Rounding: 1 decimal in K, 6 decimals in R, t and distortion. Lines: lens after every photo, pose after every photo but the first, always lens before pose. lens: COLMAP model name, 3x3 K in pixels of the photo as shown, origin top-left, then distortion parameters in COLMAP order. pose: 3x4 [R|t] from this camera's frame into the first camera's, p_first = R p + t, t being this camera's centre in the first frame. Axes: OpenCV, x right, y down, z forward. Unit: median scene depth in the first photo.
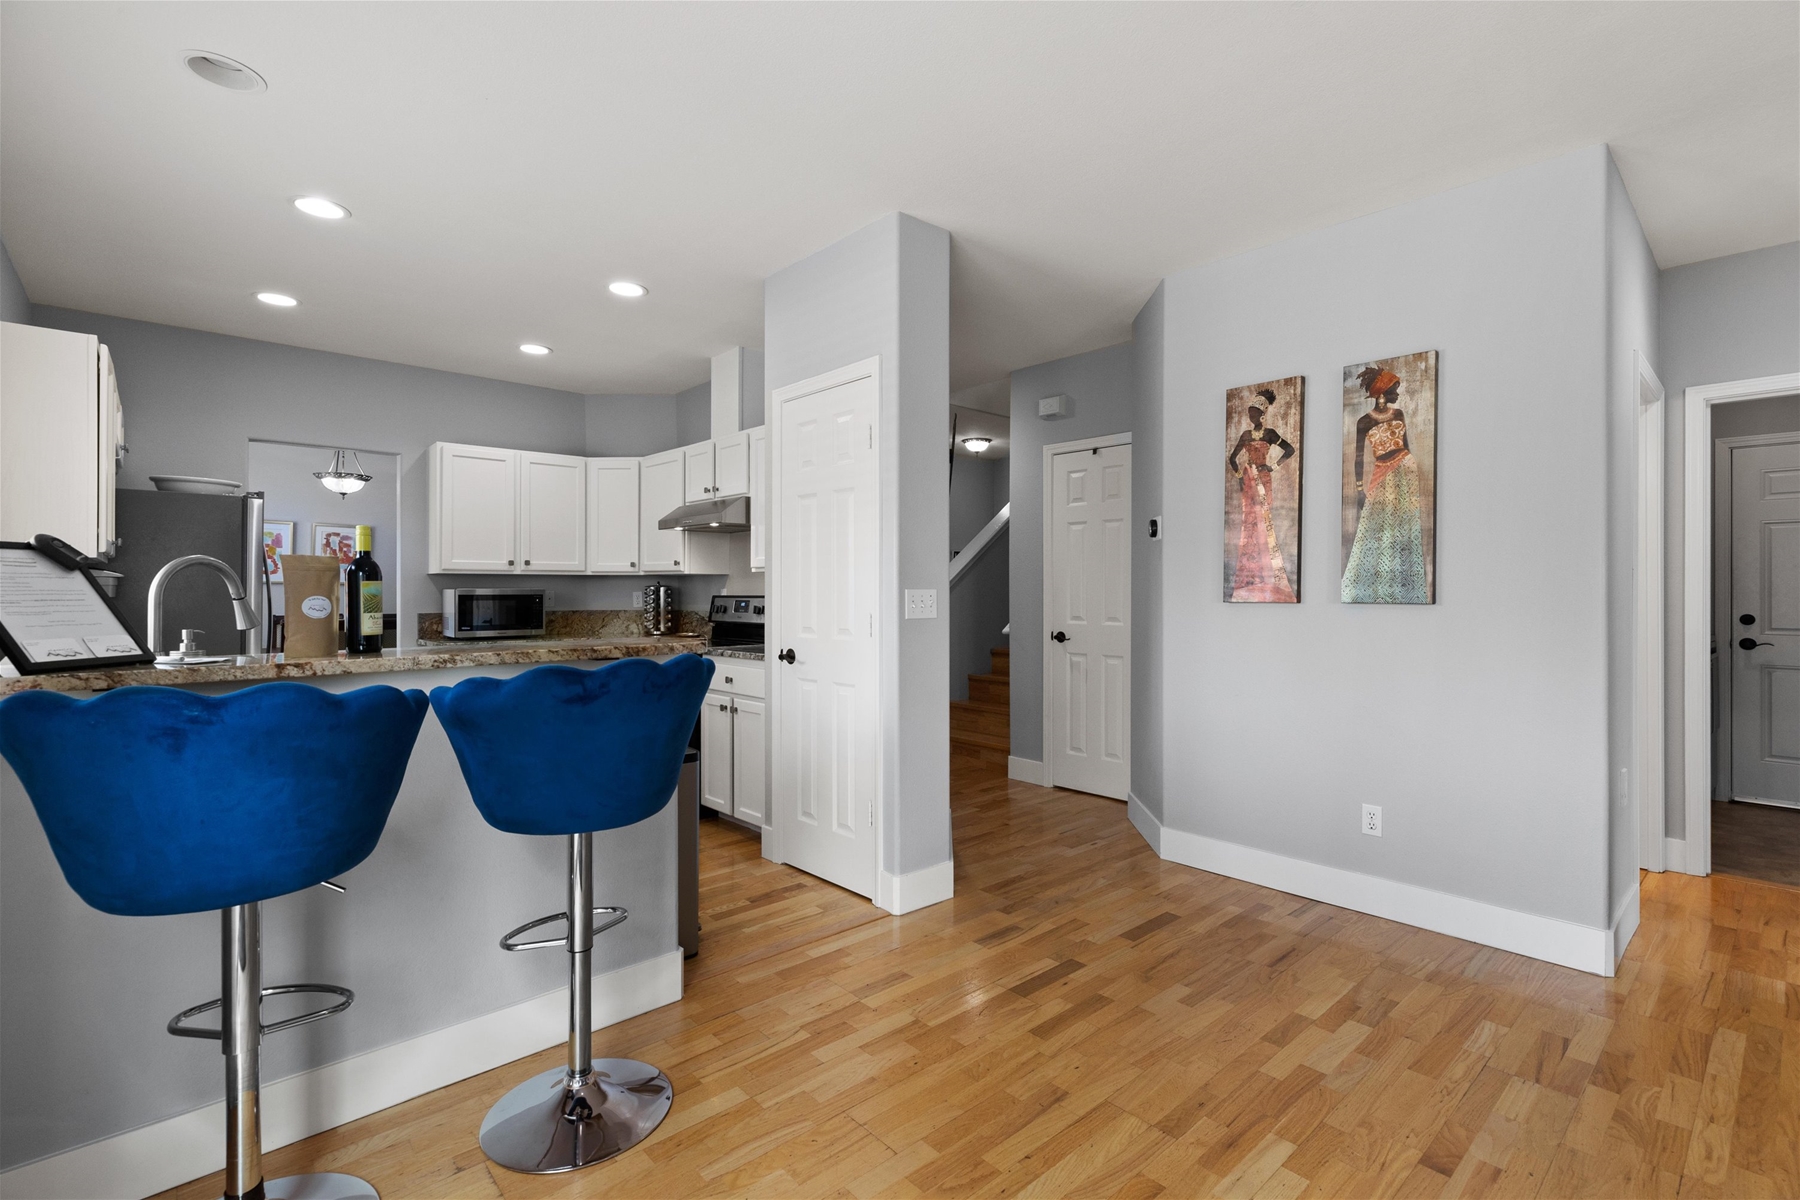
lens RADIAL K [[823.5, 0, 897.1], [0, 823.5, 590.8], [0, 0, 1]] dist [-0.004890, -0.000575]
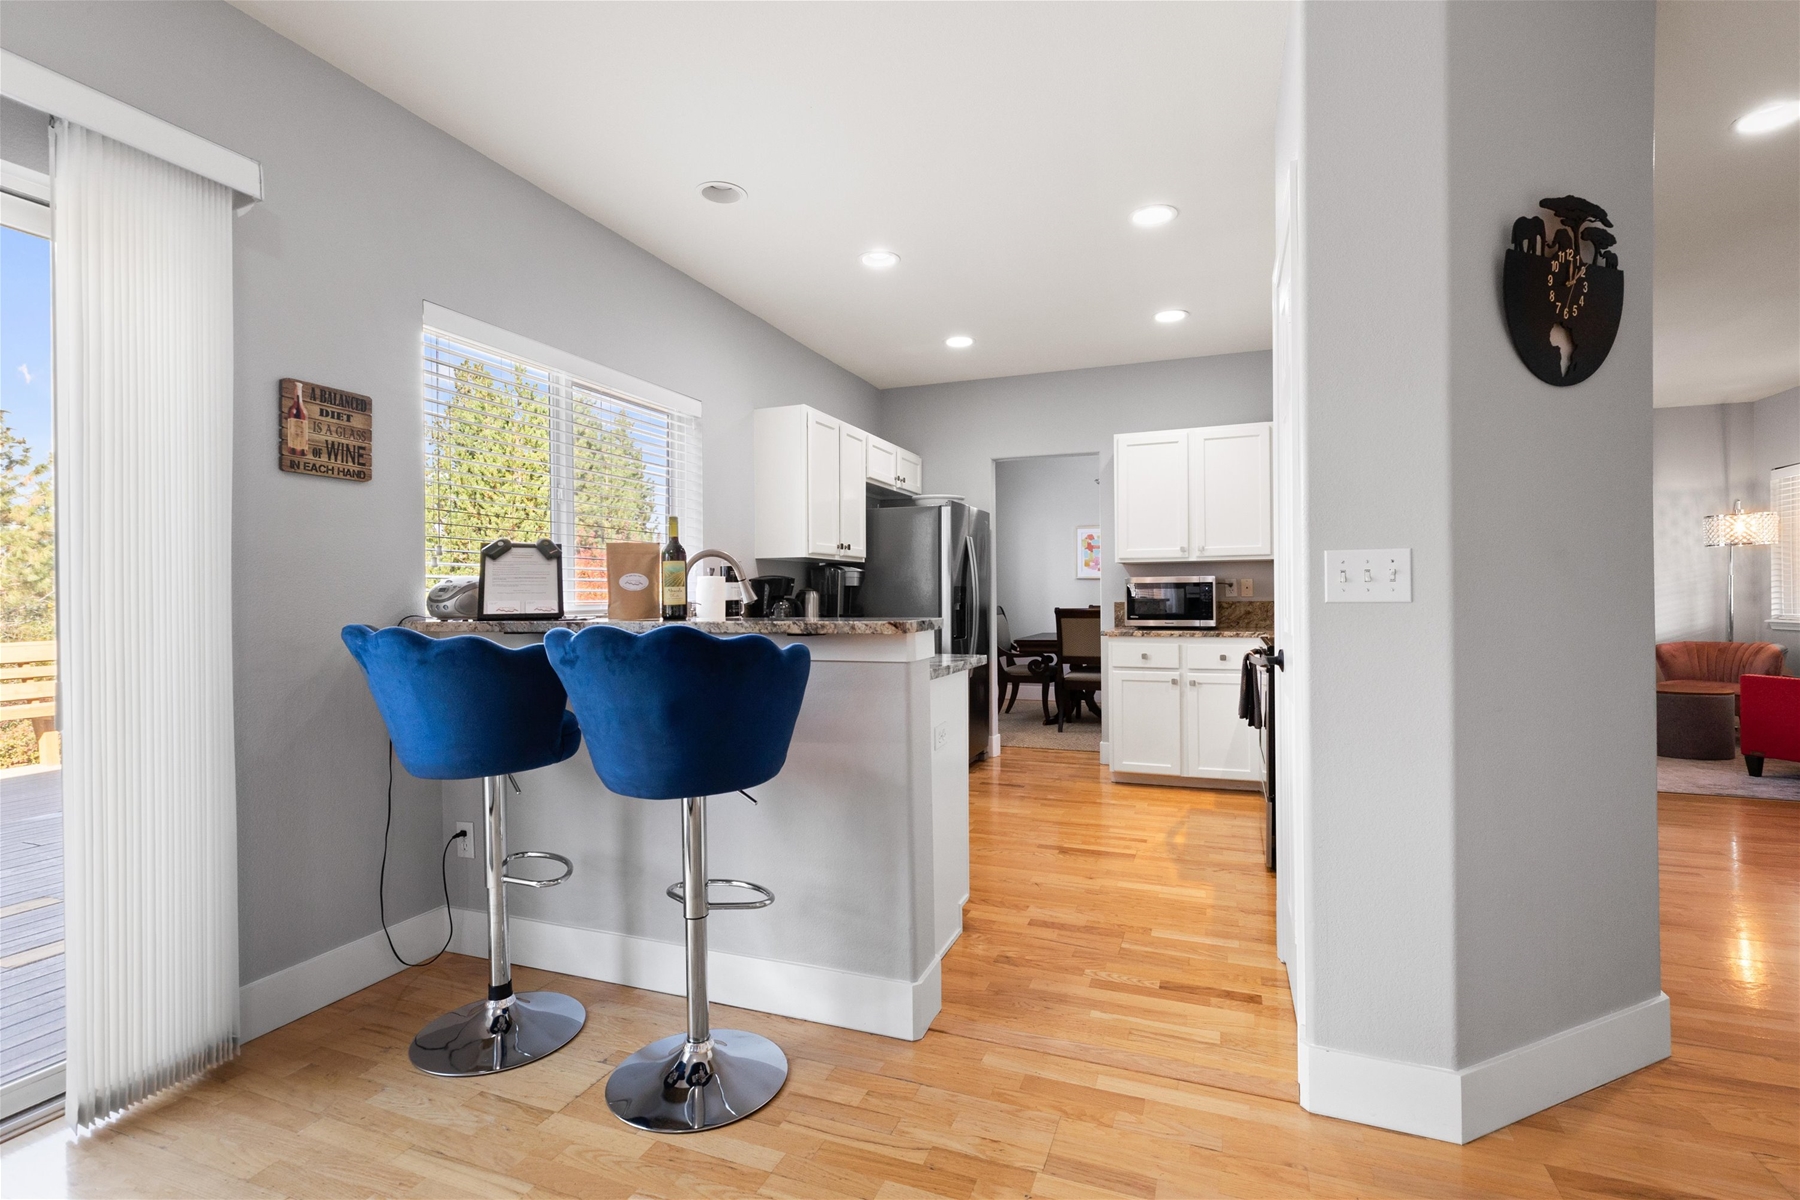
lens RADIAL K [[823.5, 0, 899.5], [0, 823.5, 602.6], [0, 0, 1]] dist [-0.004890, -0.000575]
pose [[0.440536, 0.004565, -0.897723, 0.397064], [0.007959, 0.999928, 0.008990, 0.026992], [0.897700, -0.011106, 0.440468, 0.492146]]
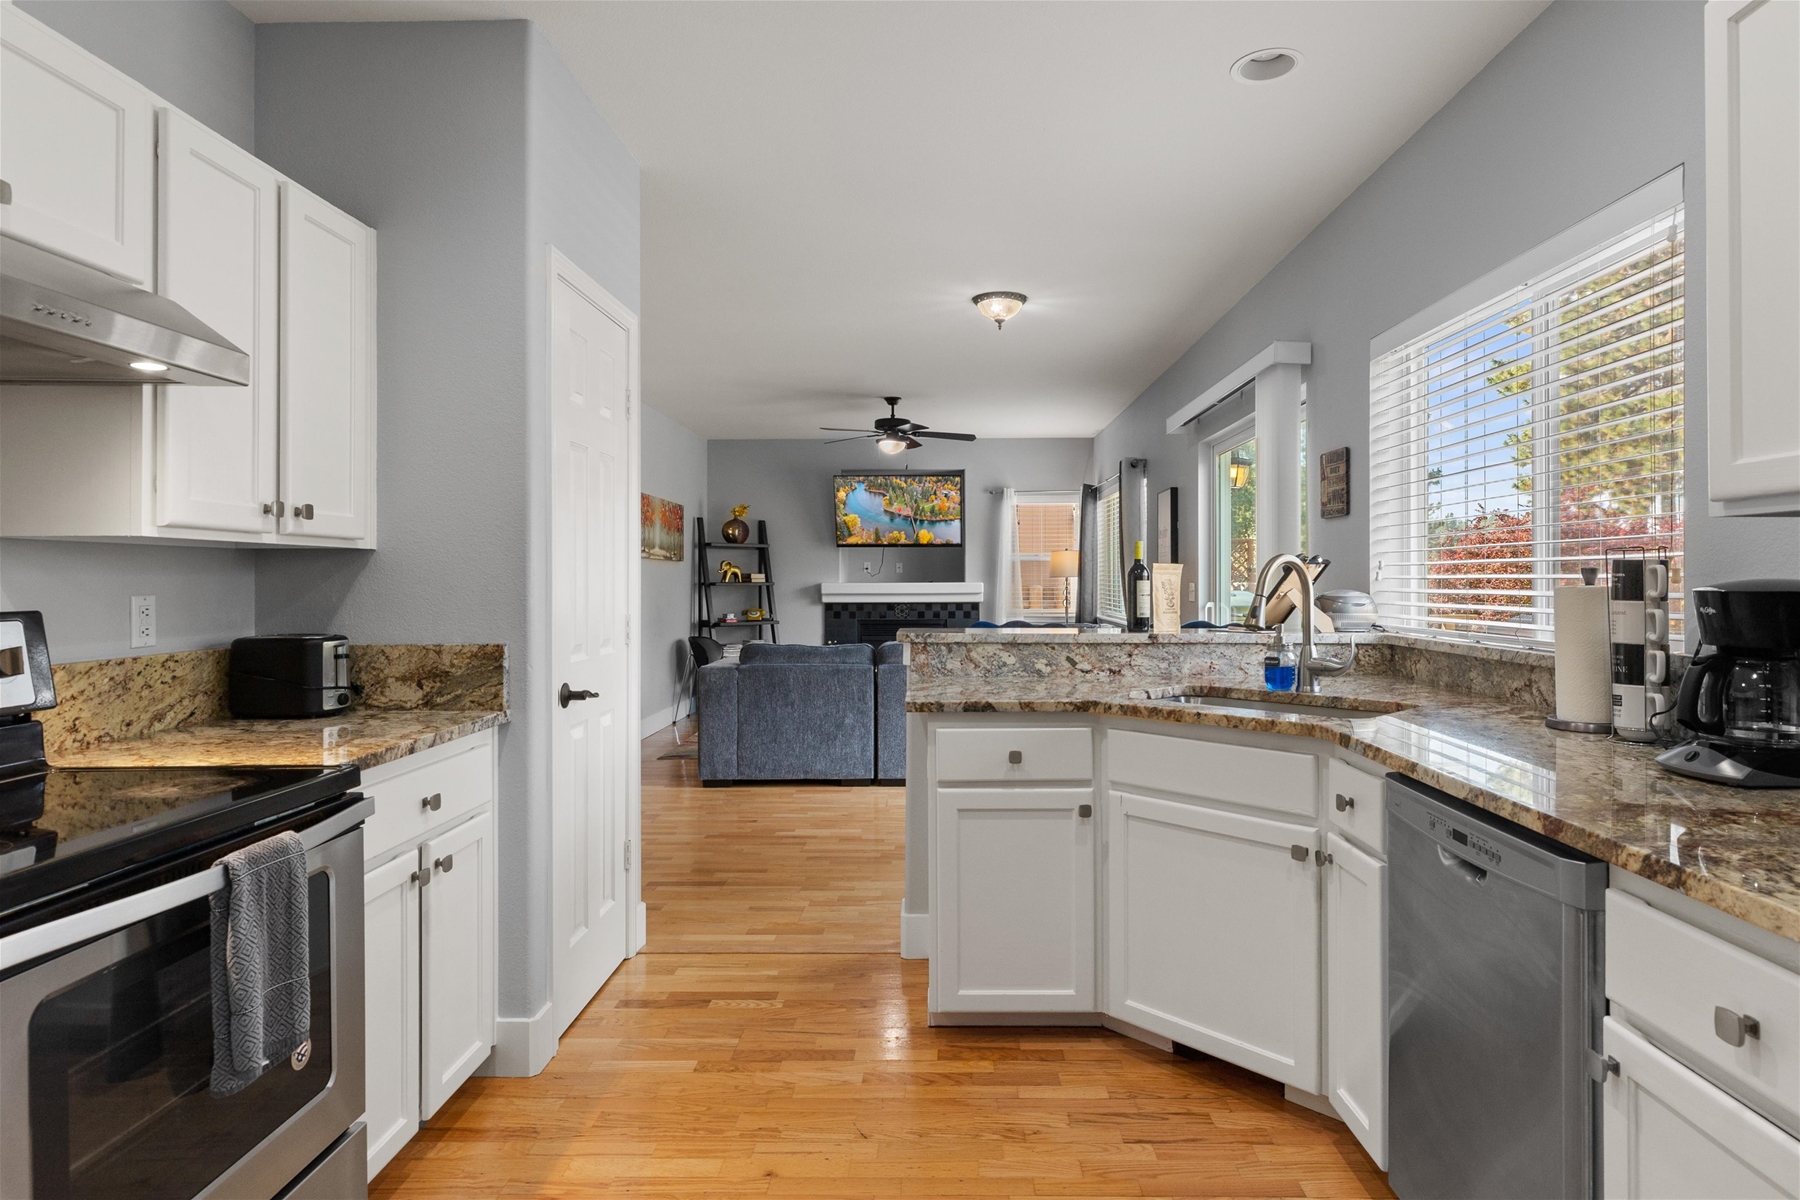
lens RADIAL K [[928.4, 0, 905.7], [0, 928.4, 591.4], [0, 0, 1]] dist [-0.000987, 0.001342]
pose [[-0.719428, -0.003726, 0.694557, -0.933463], [-0.000455, 0.999988, 0.004893, -0.001392], [-0.694566, 0.003204, -0.719421, 1.552876]]
